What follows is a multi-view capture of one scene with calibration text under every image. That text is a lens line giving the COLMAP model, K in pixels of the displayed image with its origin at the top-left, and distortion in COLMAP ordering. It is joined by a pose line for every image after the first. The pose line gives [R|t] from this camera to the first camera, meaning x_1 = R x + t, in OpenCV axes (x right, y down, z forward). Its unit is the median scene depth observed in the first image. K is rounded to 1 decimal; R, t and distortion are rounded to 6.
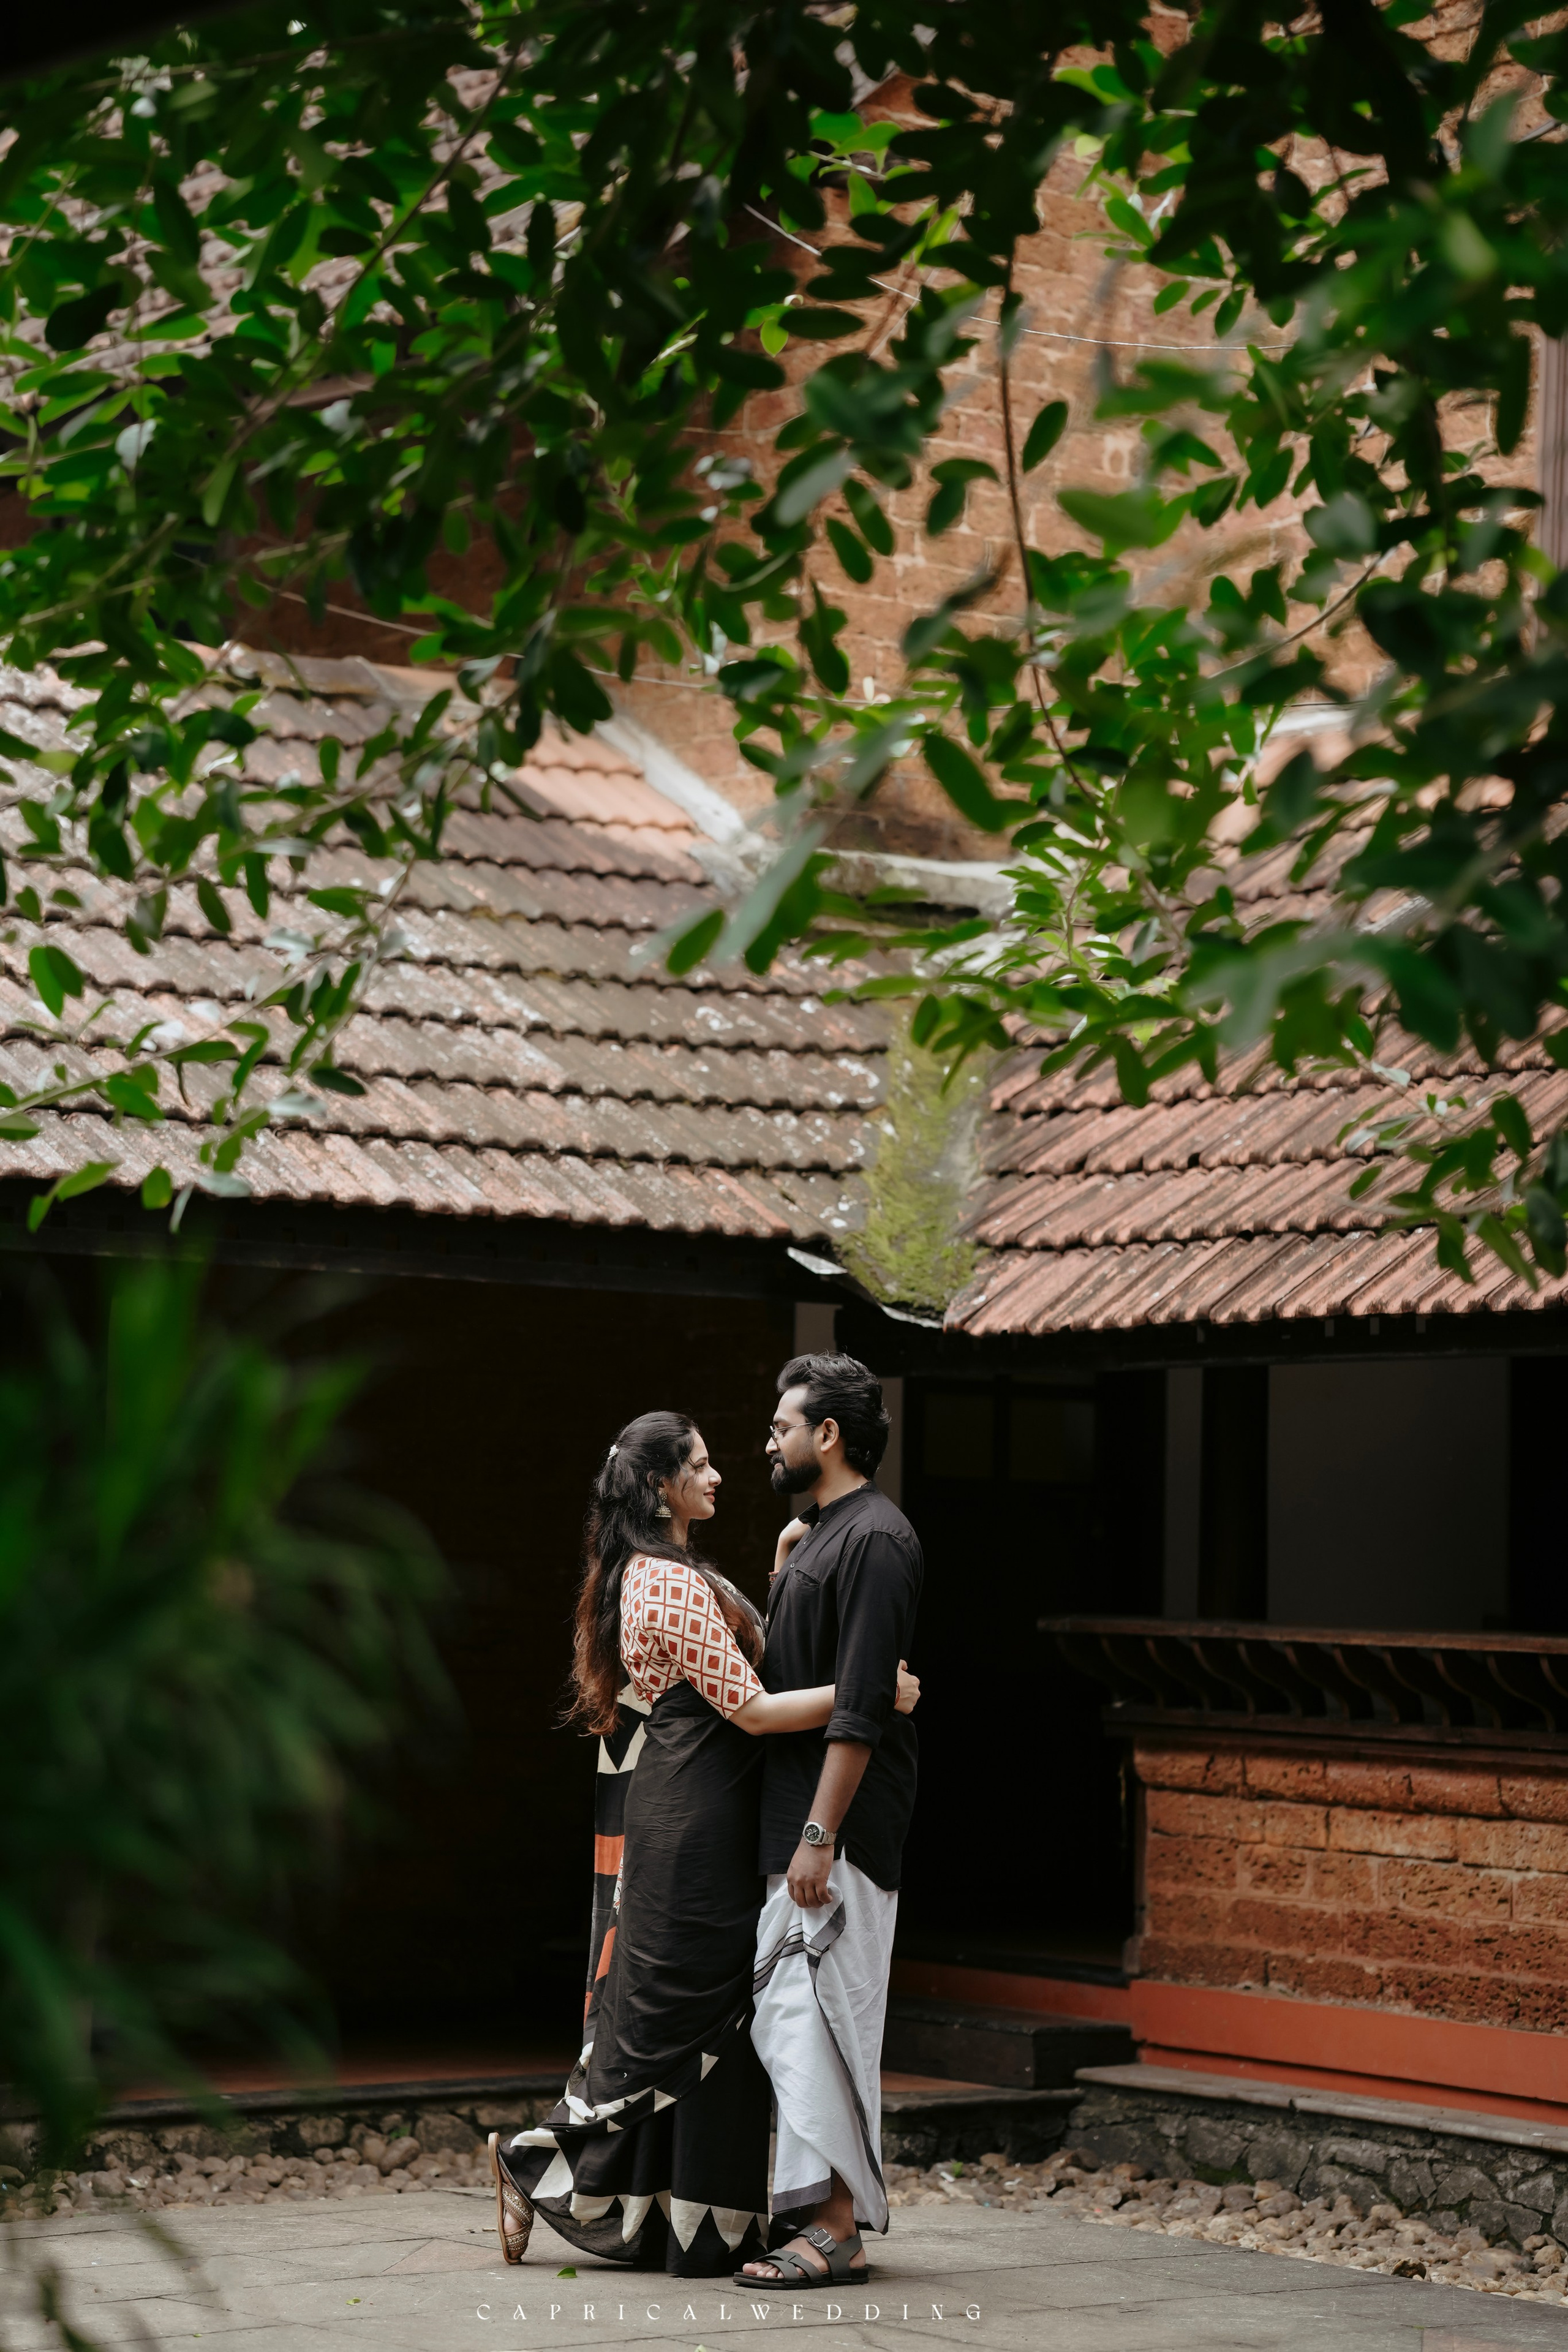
lens RADIAL K [[5671.1, 0, 966.6], [0, 5671.1, 1220.3], [0, 0, 1]] dist [0.426215, 0.189854]
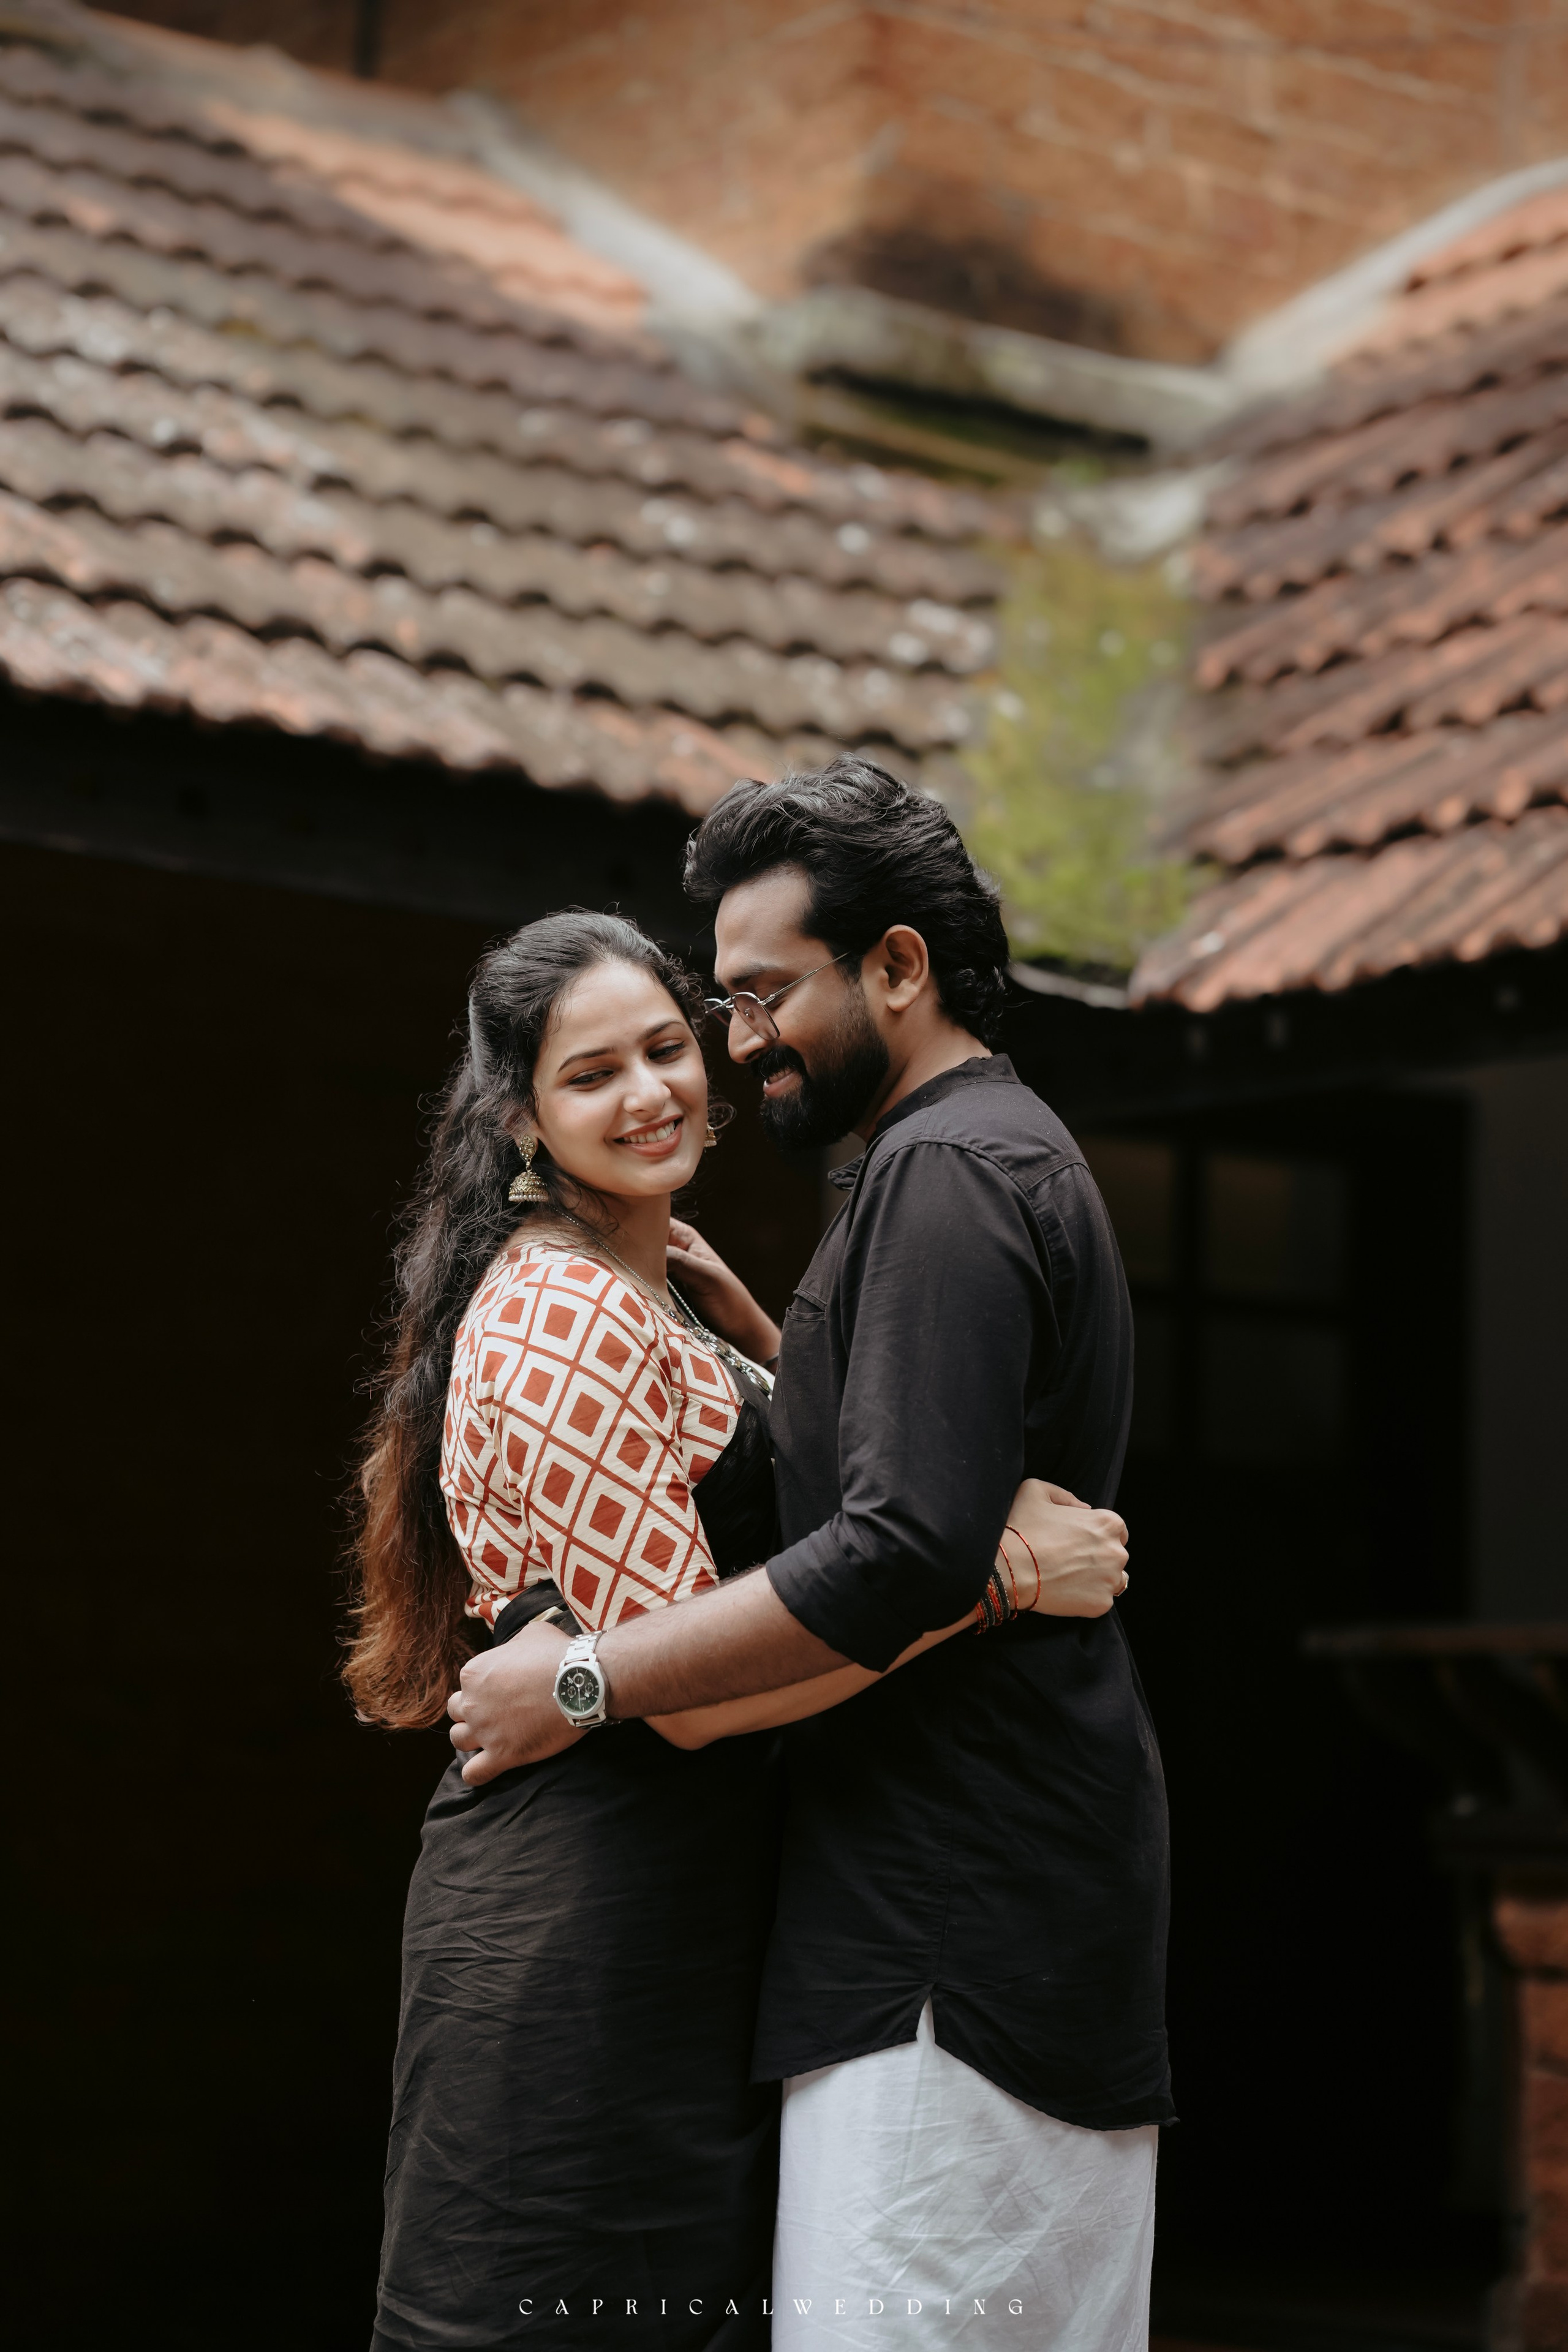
lens RADIAL K [[5742.2, 0, 840.9], [0, 5742.2, 1173.5], [0, 0, 1]] dist [0.787222, 0.448892]
pose [[0.999580, -0.003197, -0.028803, -0.014668], [0.001607, 0.998482, -0.055060, 0.059576], [0.028935, 0.054991, 0.998068, 0.490637]]
